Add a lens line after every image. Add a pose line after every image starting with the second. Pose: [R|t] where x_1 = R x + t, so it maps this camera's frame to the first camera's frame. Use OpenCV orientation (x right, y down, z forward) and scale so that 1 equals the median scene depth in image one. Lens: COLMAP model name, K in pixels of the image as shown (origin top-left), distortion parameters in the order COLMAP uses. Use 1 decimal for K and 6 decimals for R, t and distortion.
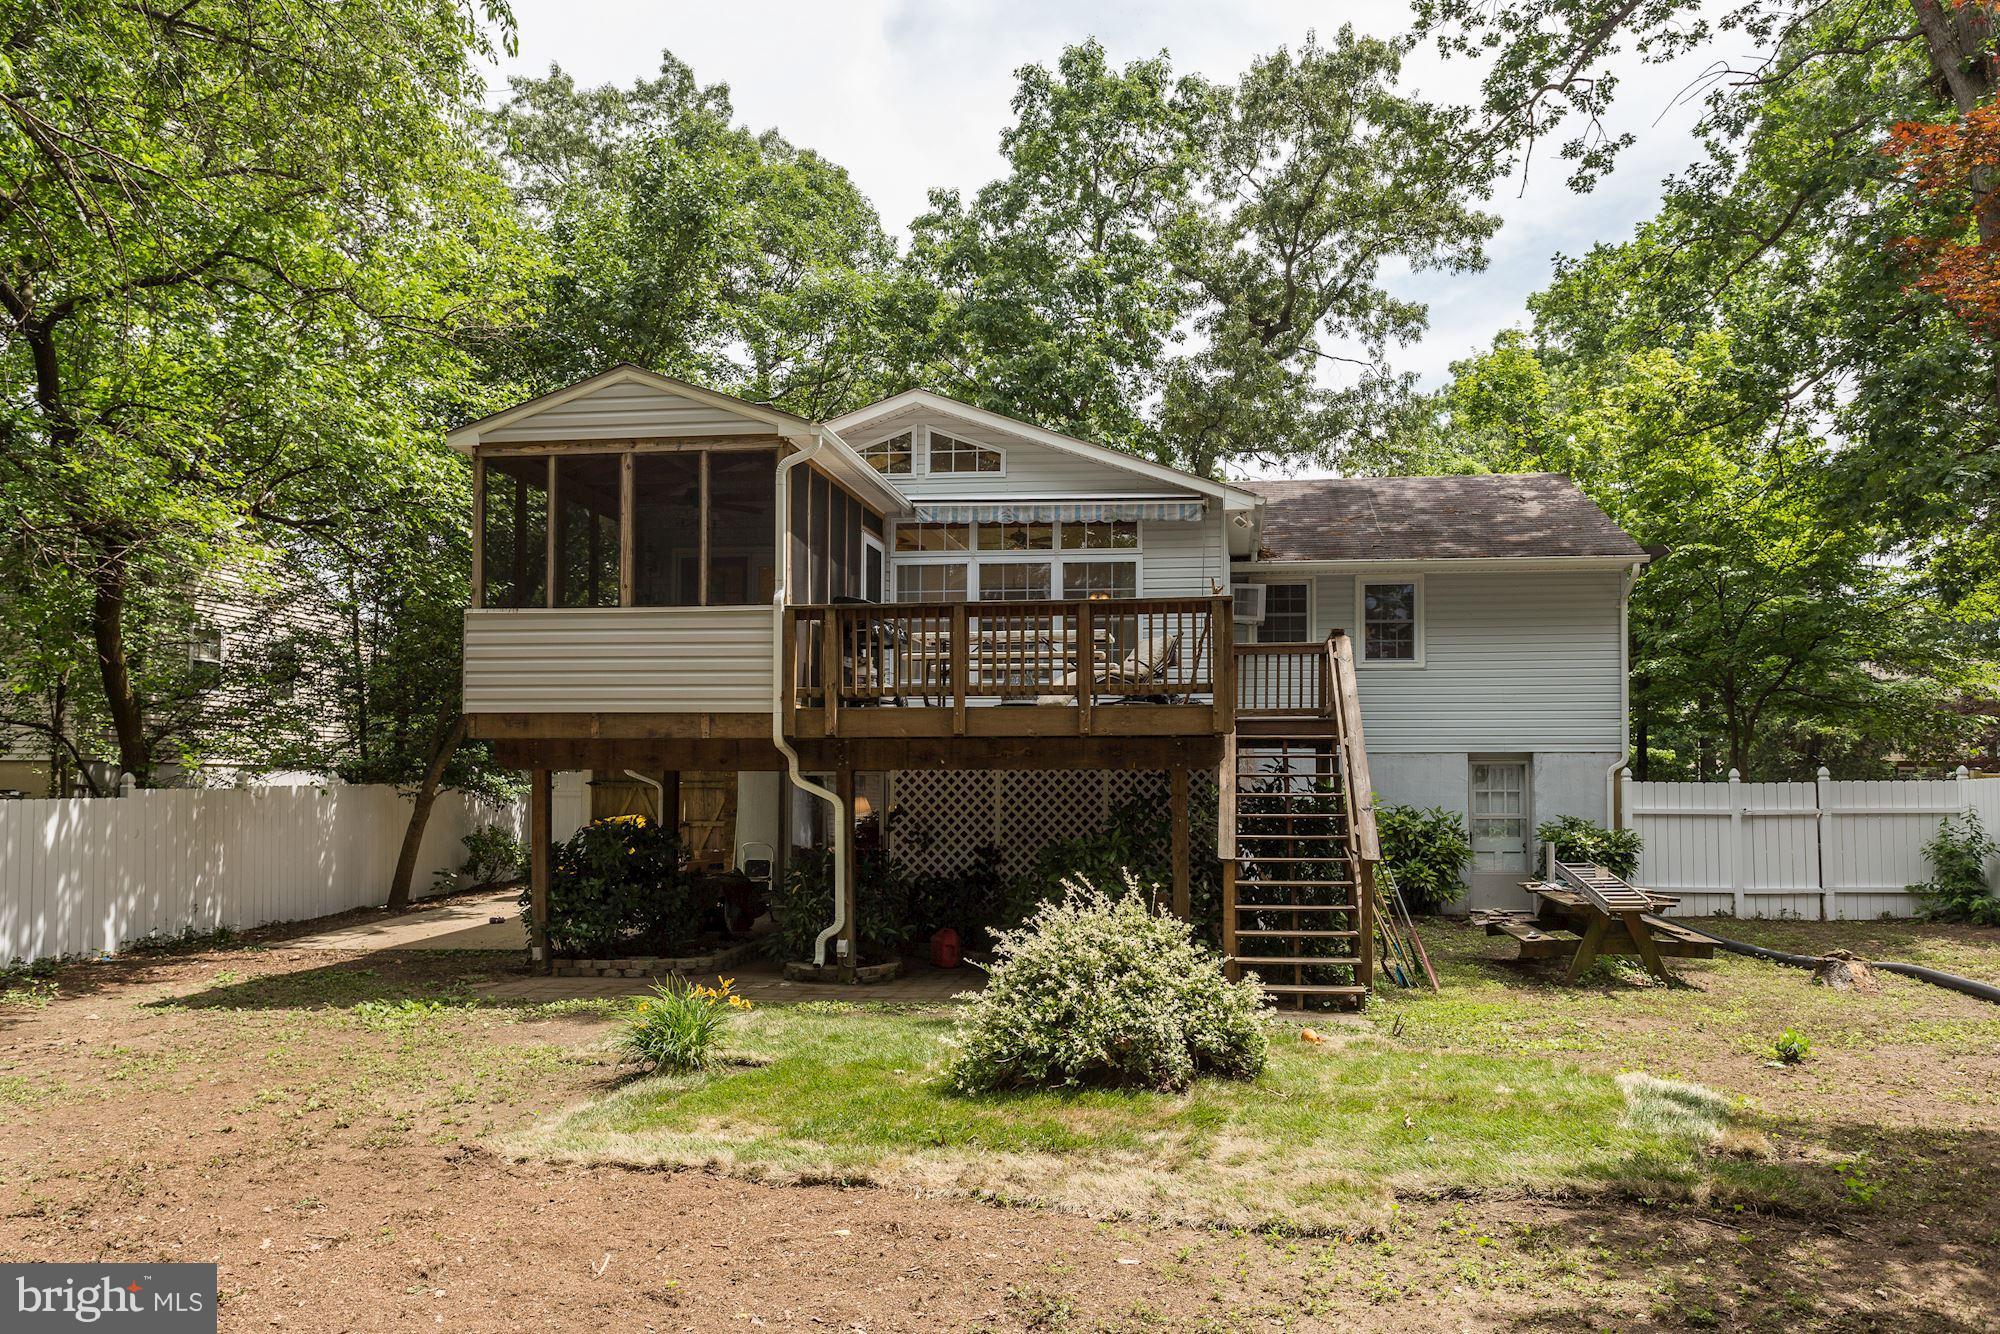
lens RADIAL K [[1401.9, 0, 1001.0], [0, 1401.9, 688.3], [0, 0, 1]] dist [-0.010119, -0.002041]
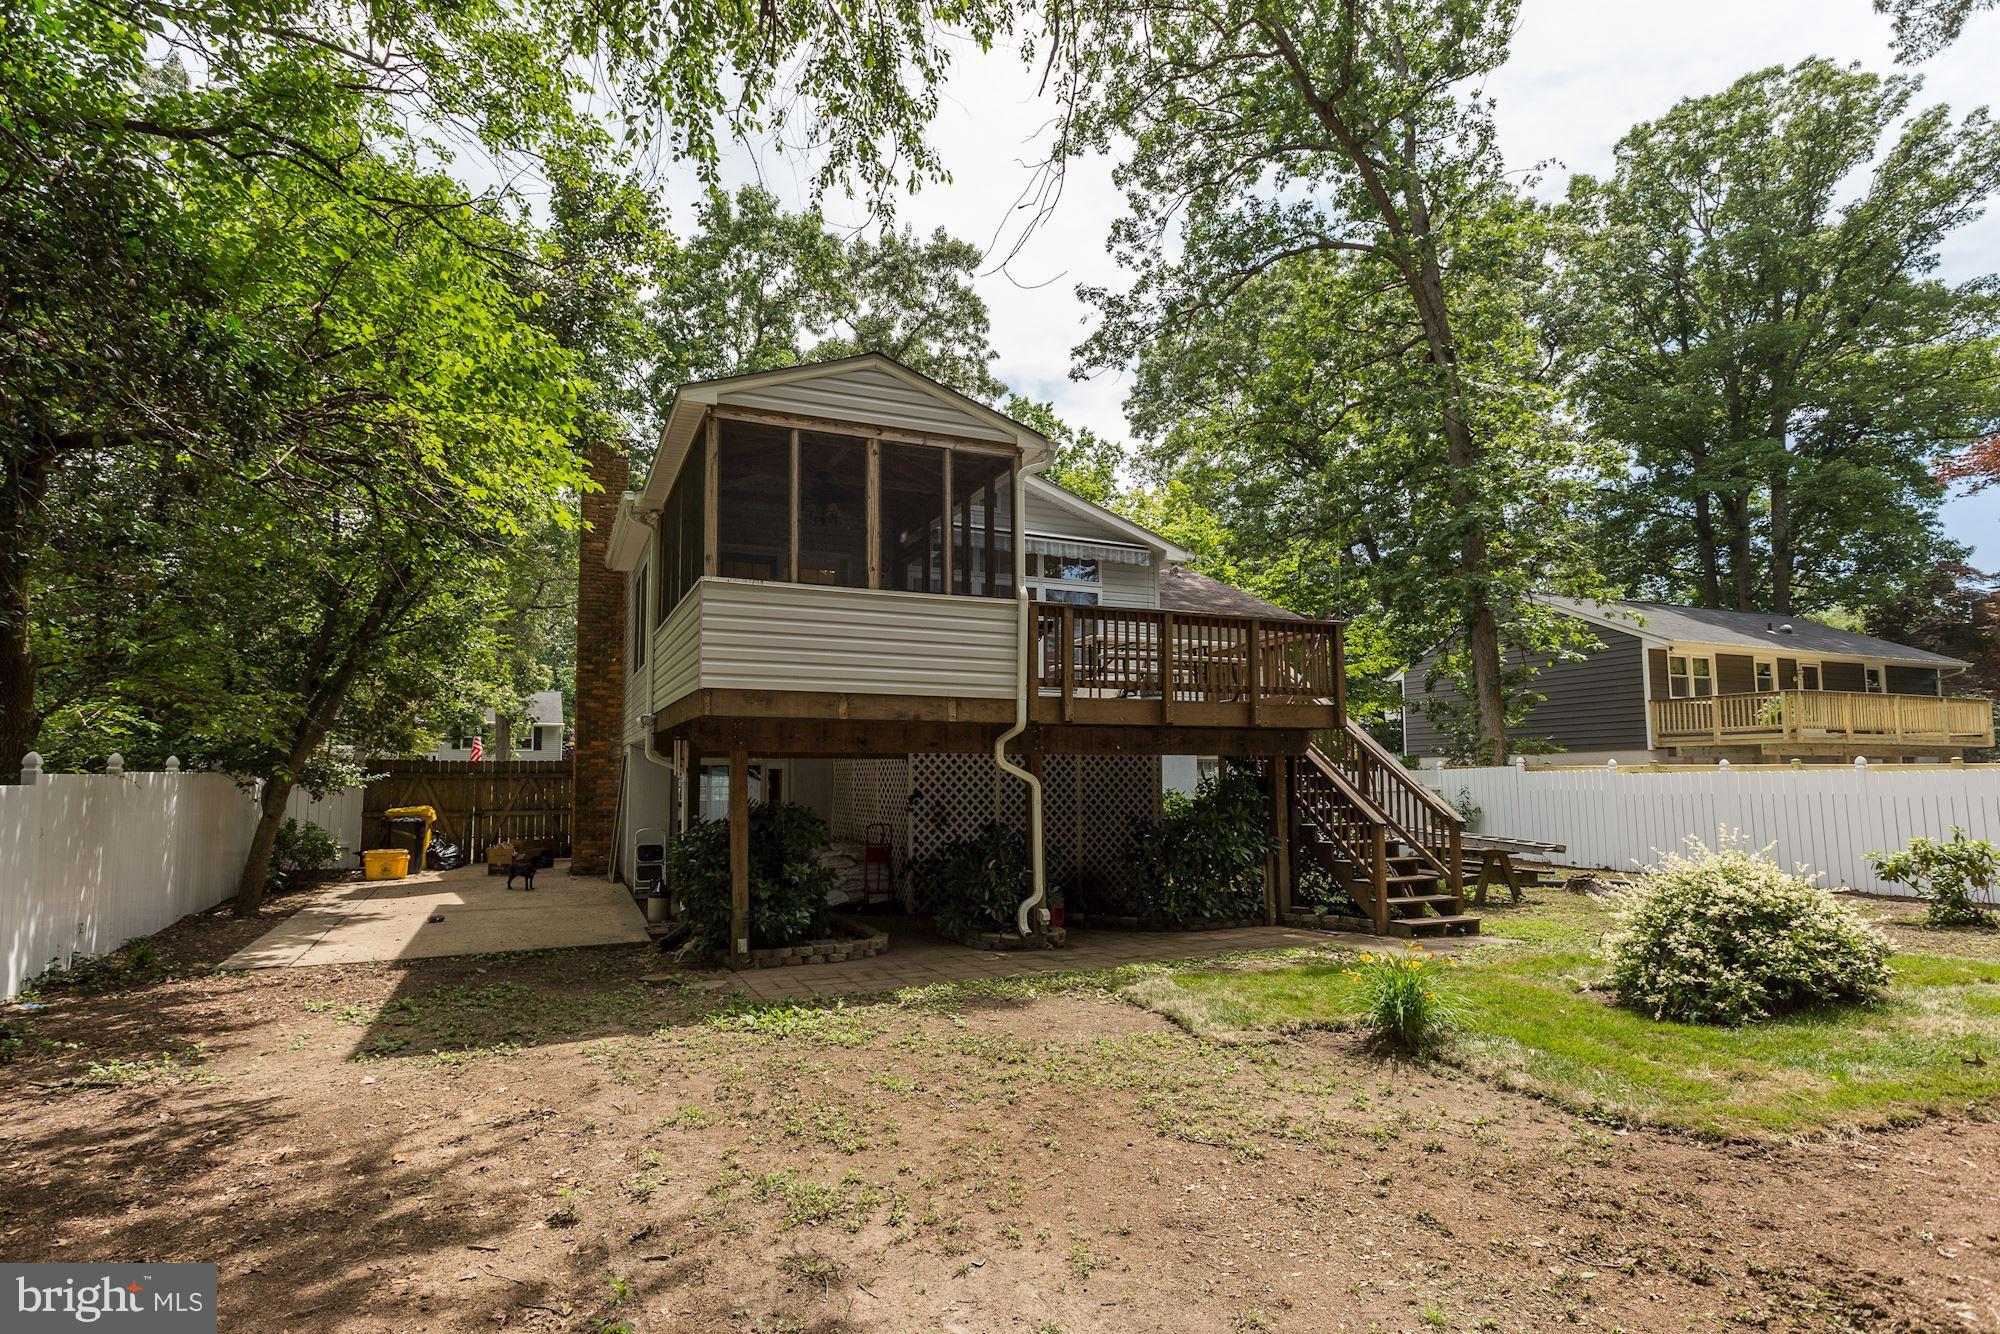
lens RADIAL K [[1033.5, 0, 976.8], [0, 1033.5, 660.1], [0, 0, 1]] dist [-0.066347, 0.034442]
pose [[0.860136, 0.057691, 0.506791, -0.572204], [-0.033458, 0.997825, -0.056803, 0.032129], [-0.508966, 0.031902, 0.860195, 0.324398]]
